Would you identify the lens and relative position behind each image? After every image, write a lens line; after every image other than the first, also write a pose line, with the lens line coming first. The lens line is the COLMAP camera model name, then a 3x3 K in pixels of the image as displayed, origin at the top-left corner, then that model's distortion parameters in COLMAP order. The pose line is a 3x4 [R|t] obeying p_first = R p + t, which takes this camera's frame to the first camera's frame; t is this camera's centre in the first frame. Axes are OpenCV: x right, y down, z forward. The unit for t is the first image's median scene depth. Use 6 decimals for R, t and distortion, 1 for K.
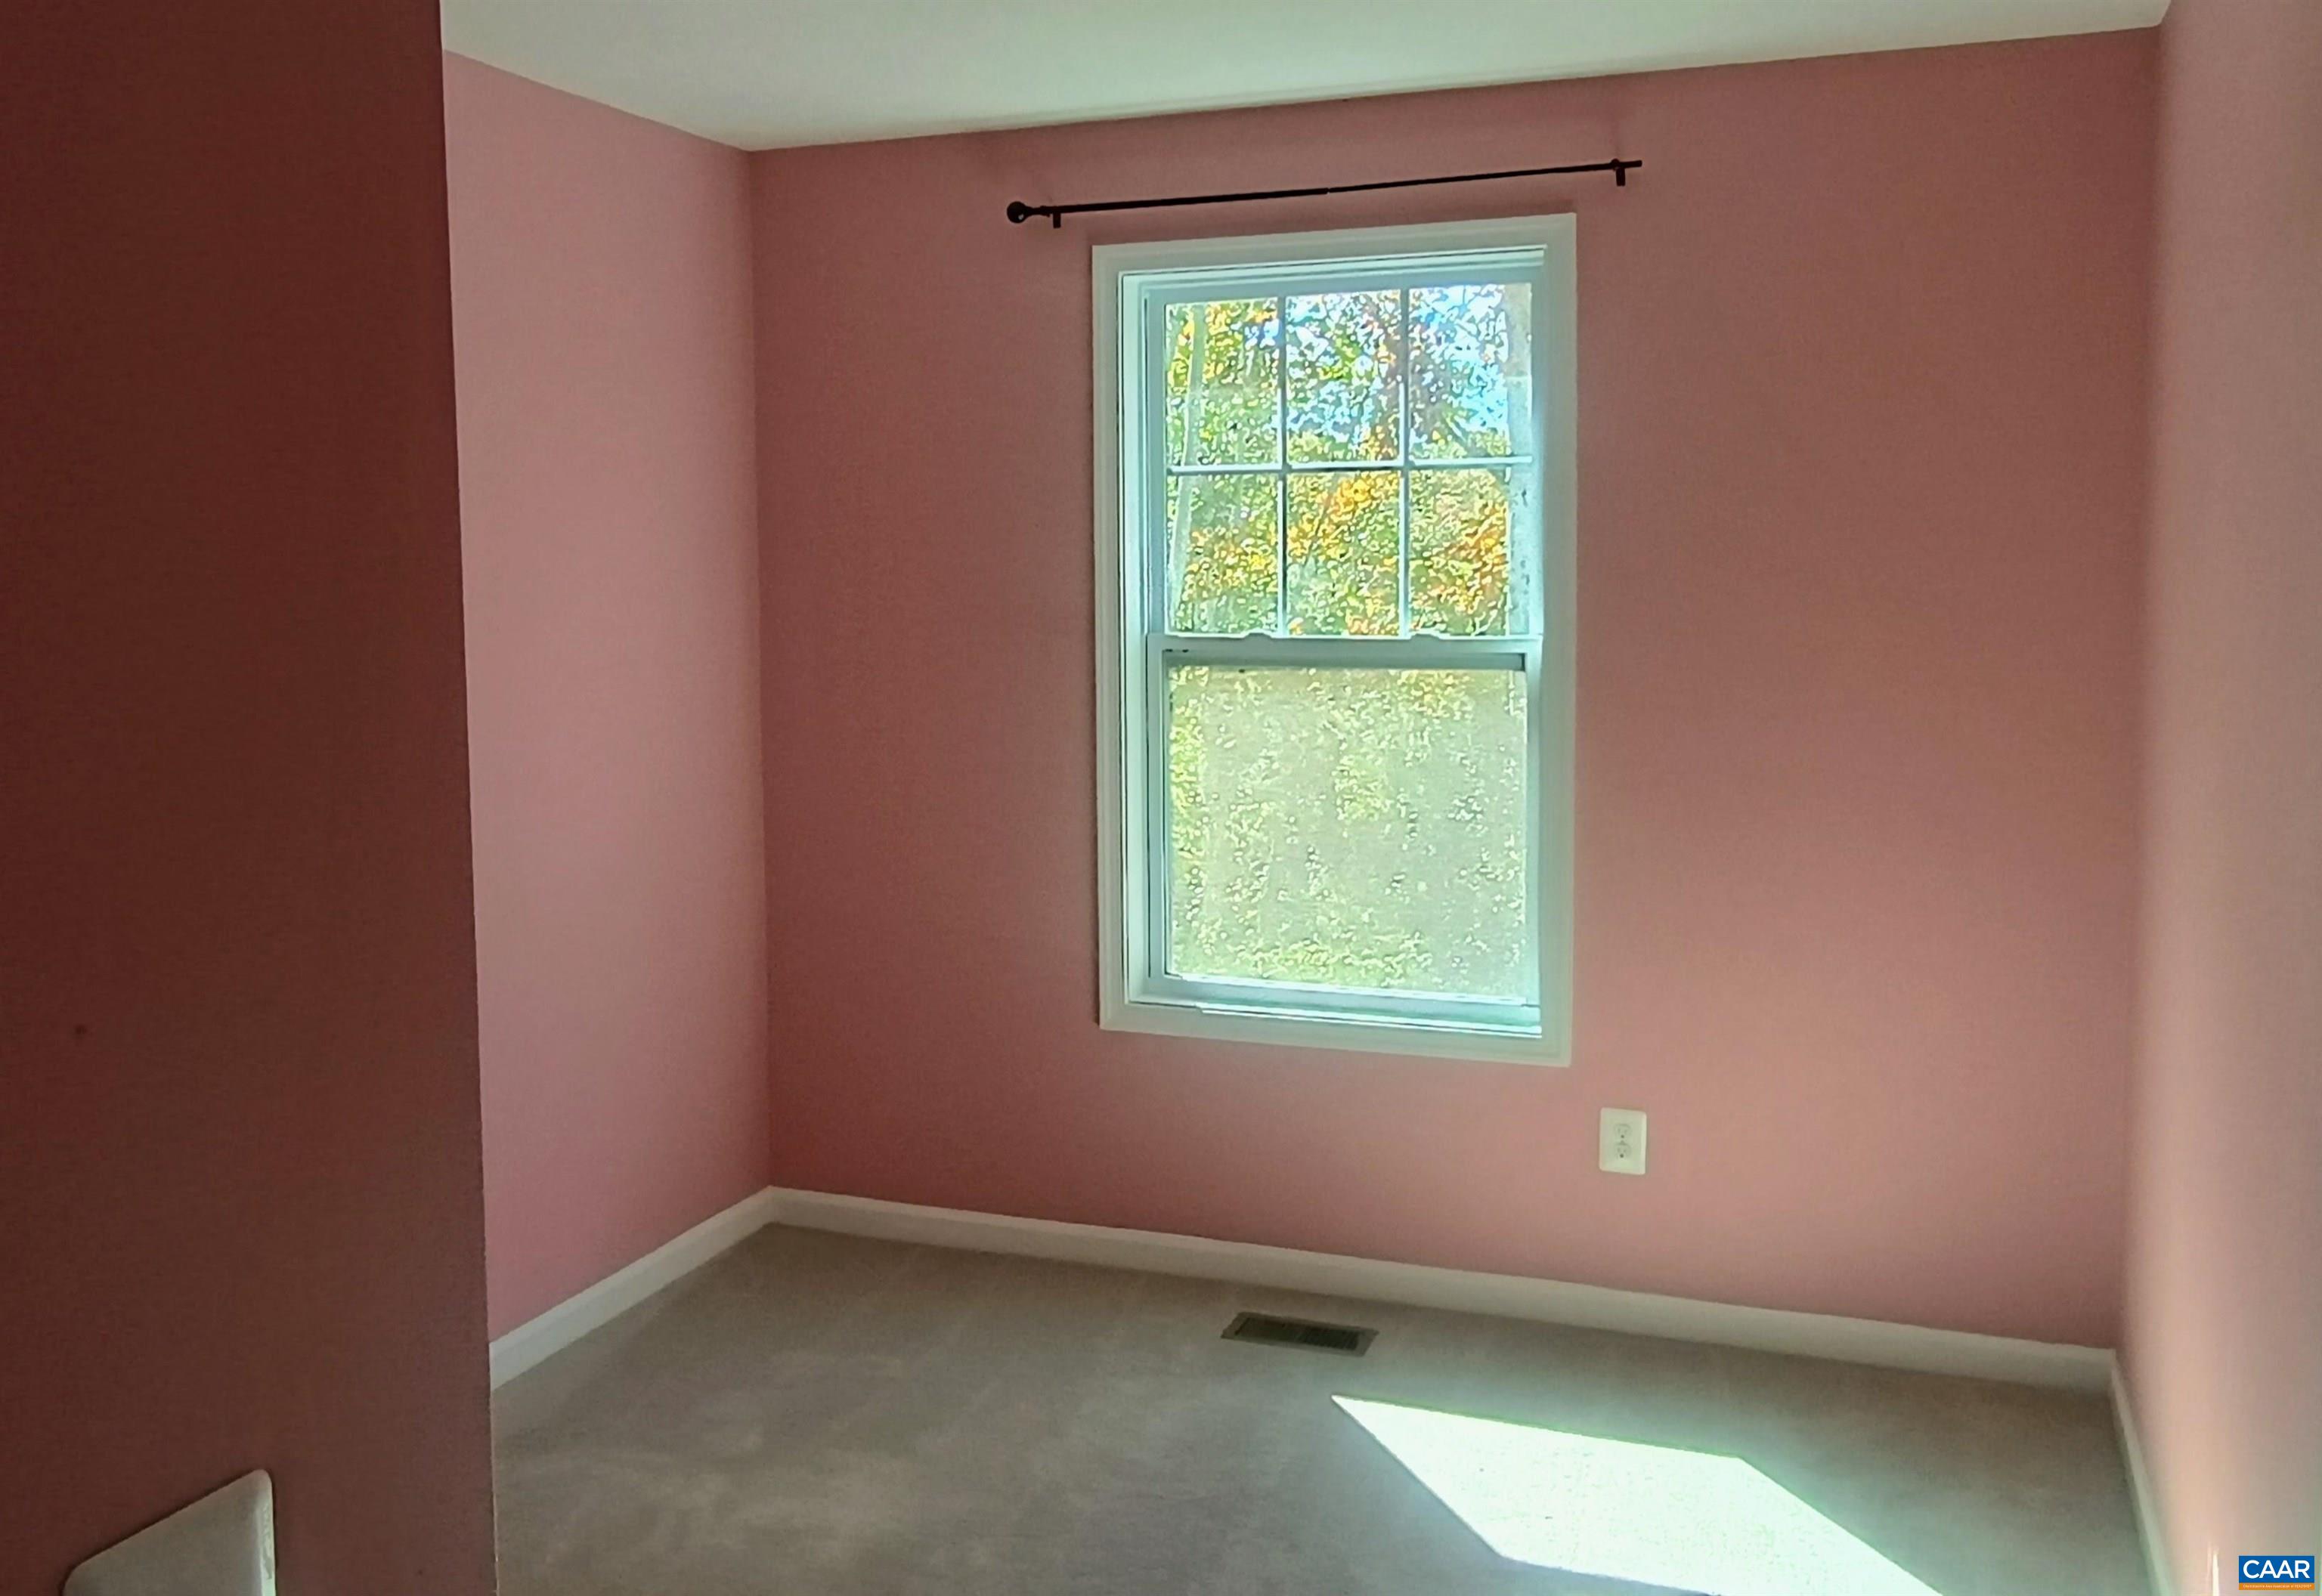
lens RADIAL K [[1902.1, 0, 1163.4], [0, 1902.1, 725.8], [0, 0, 1]] dist [-0.000174, 0.000104]
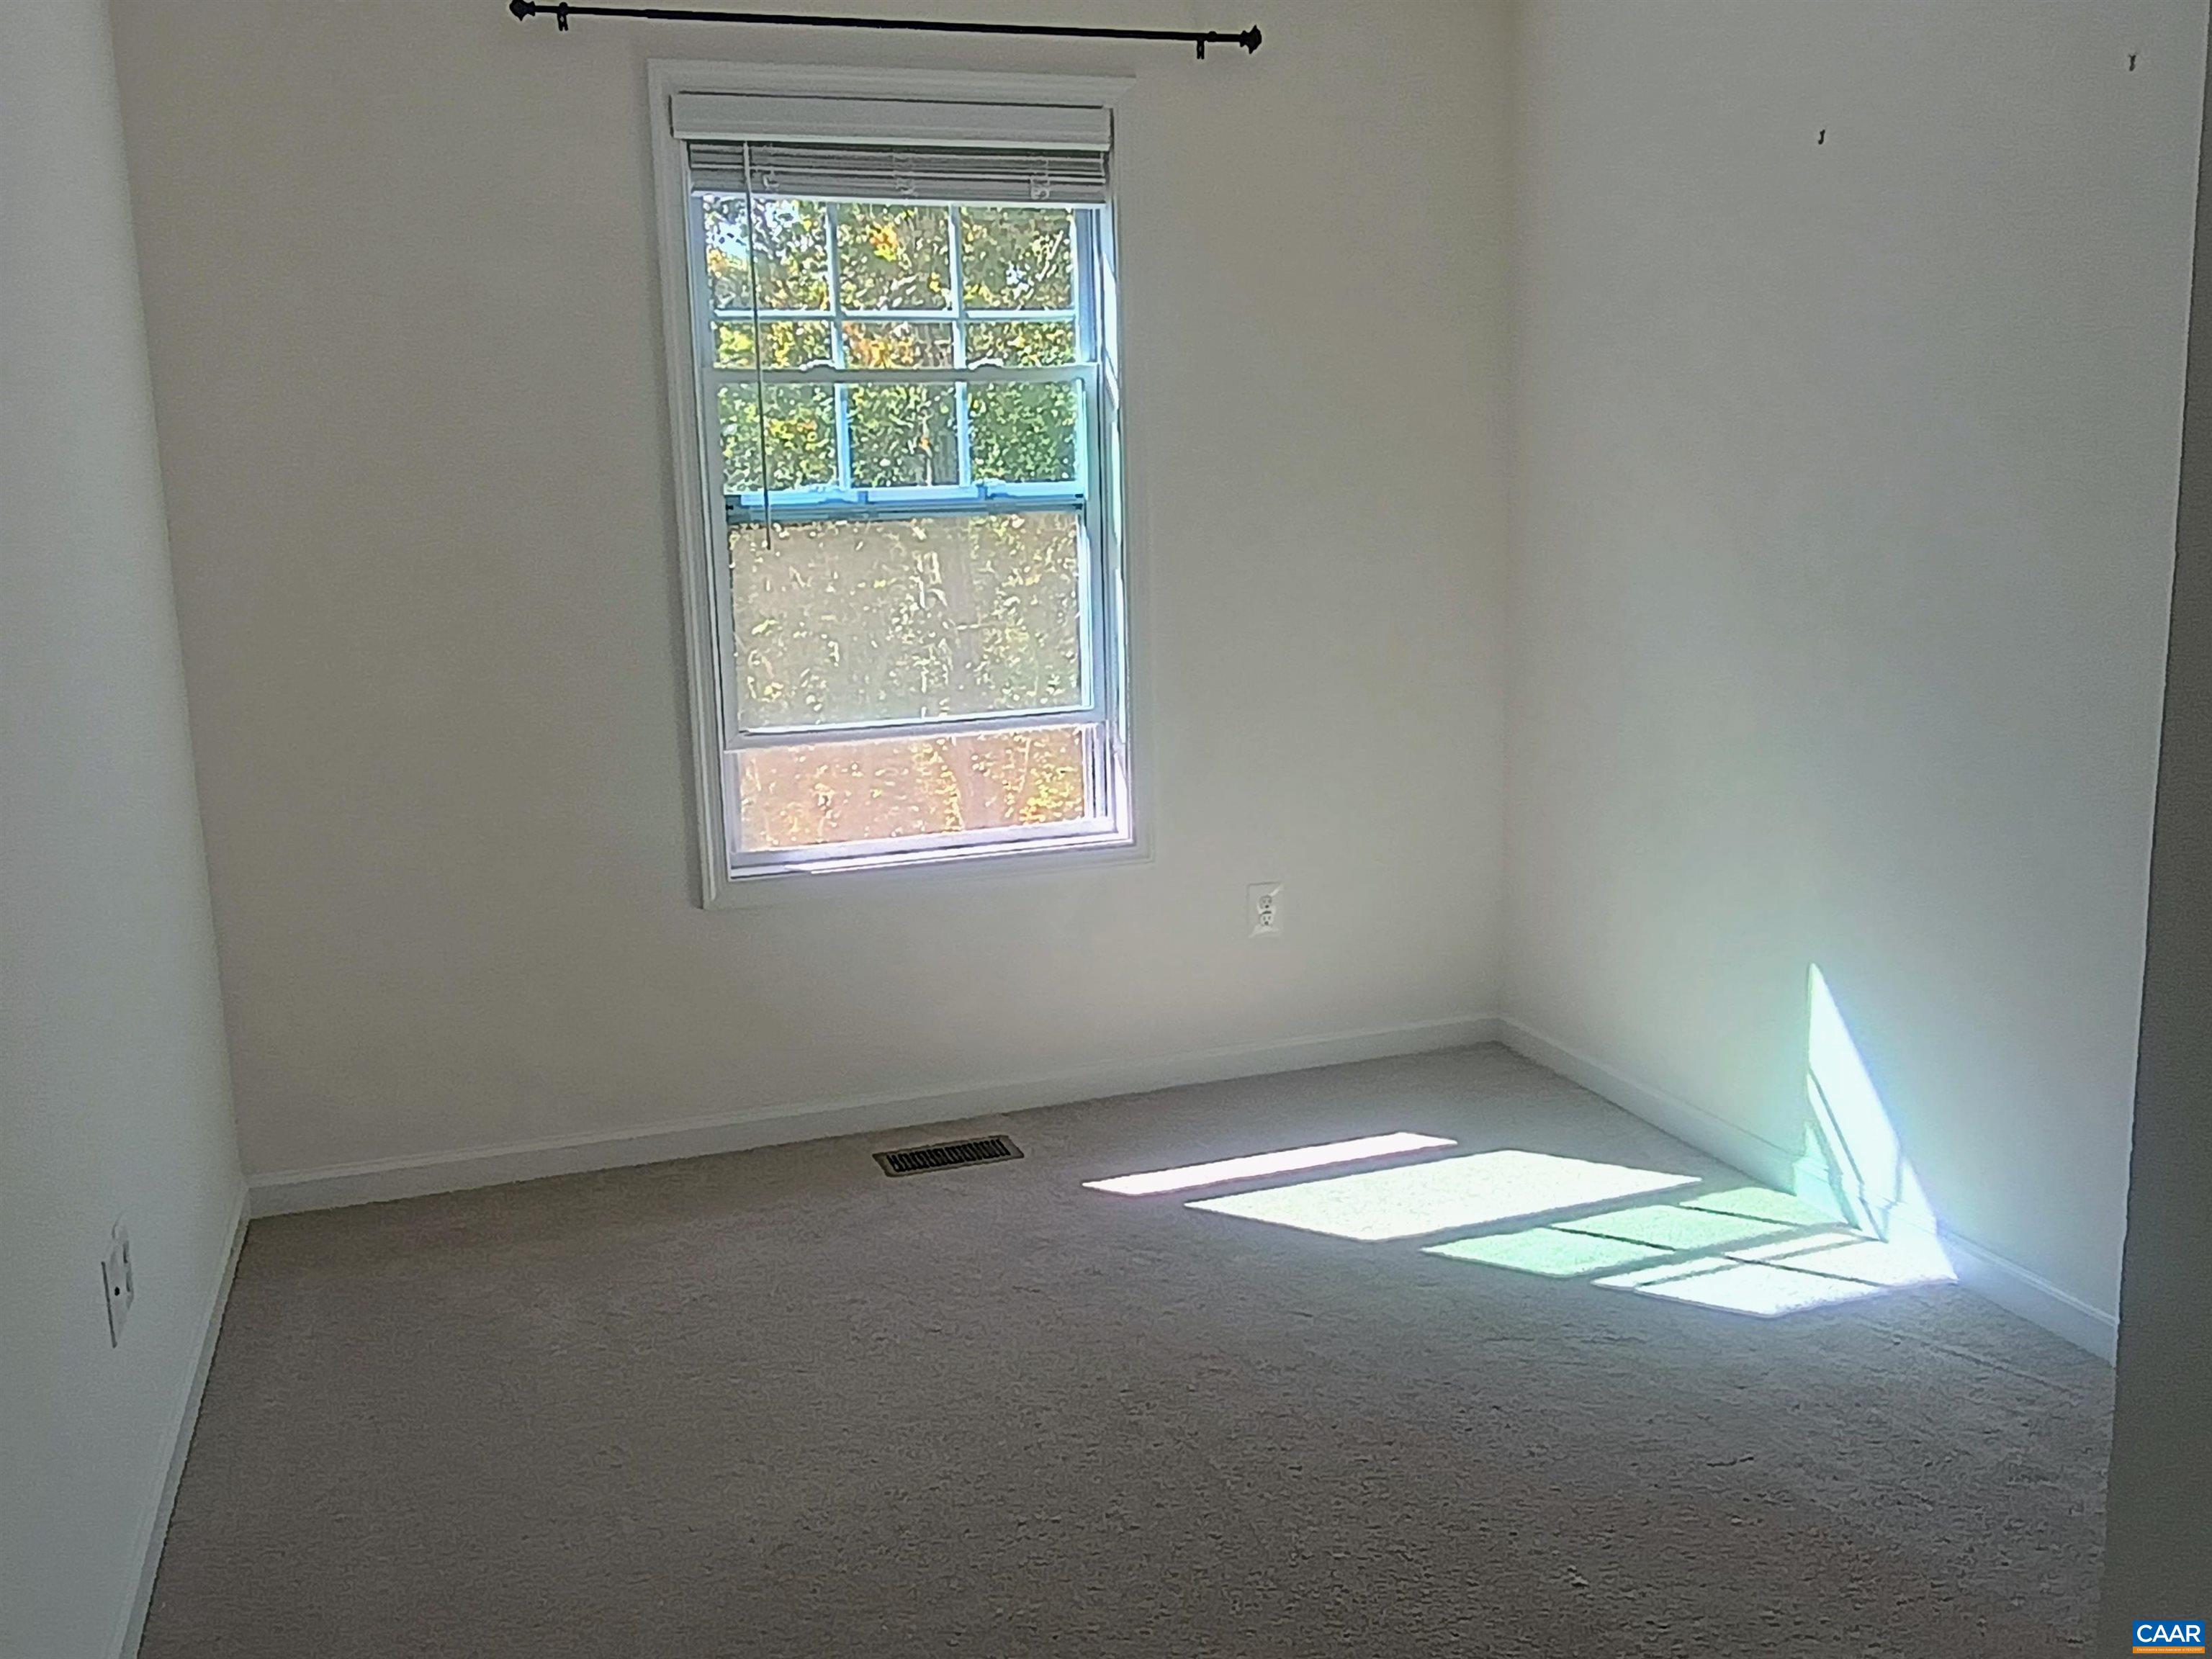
lens RADIAL K [[1896.8, 0, 1106.0], [0, 1896.8, 829.5], [0, 0, 1]] dist [0.000251, -0.000207]
pose [[0.765072, -0.143014, 0.627863, -0.495683], [0.070431, 0.987761, 0.139169, 0.000082], [-0.640081, -0.062253, 0.765781, 0.149445]]
